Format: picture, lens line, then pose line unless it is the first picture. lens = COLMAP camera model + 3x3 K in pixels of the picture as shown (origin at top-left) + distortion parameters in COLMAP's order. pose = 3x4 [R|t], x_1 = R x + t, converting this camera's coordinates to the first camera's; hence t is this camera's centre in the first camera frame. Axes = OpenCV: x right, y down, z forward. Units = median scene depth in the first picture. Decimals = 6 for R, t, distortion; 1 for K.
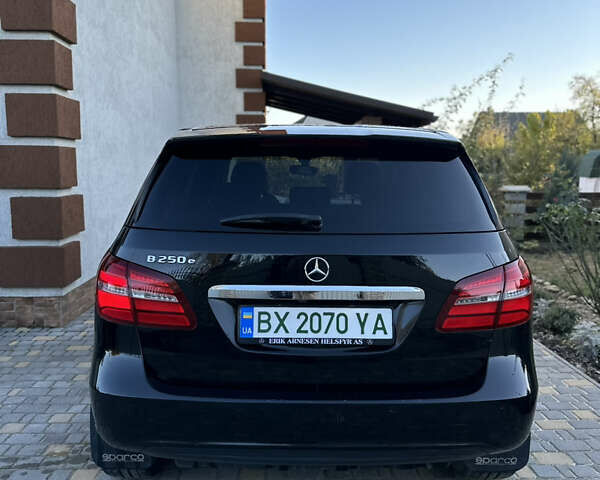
lens RADIAL K [[570.5, 0, 300.0], [0, 570.5, 240.0], [0, 0, 1]] dist [0.061969, -0.086869]
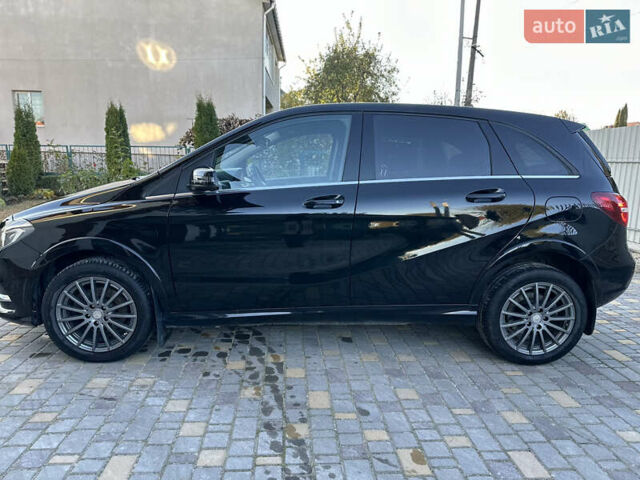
lens RADIAL K [[452.9, 0, 320.0], [0, 452.9, 240.0], [0, 0, 1]] dist [0.062974, -0.065472]
pose [[-0.039190, -0.181652, 0.982582, -1.013338], [0.105125, 0.977131, 0.184837, -0.054738], [-0.993687, 0.110537, -0.019197, 0.704508]]
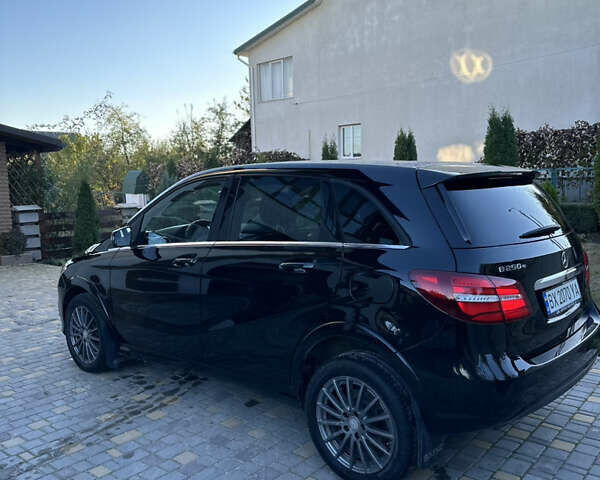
lens RADIAL K [[570.5, 0, 300.0], [0, 570.5, 240.0], [0, 0, 1]] dist [0.061969, -0.086869]
pose [[0.671974, -0.105443, 0.733030, -0.863270], [0.127398, 0.991515, 0.025838, -0.011758], [-0.729534, 0.076024, 0.679706, -0.203436]]
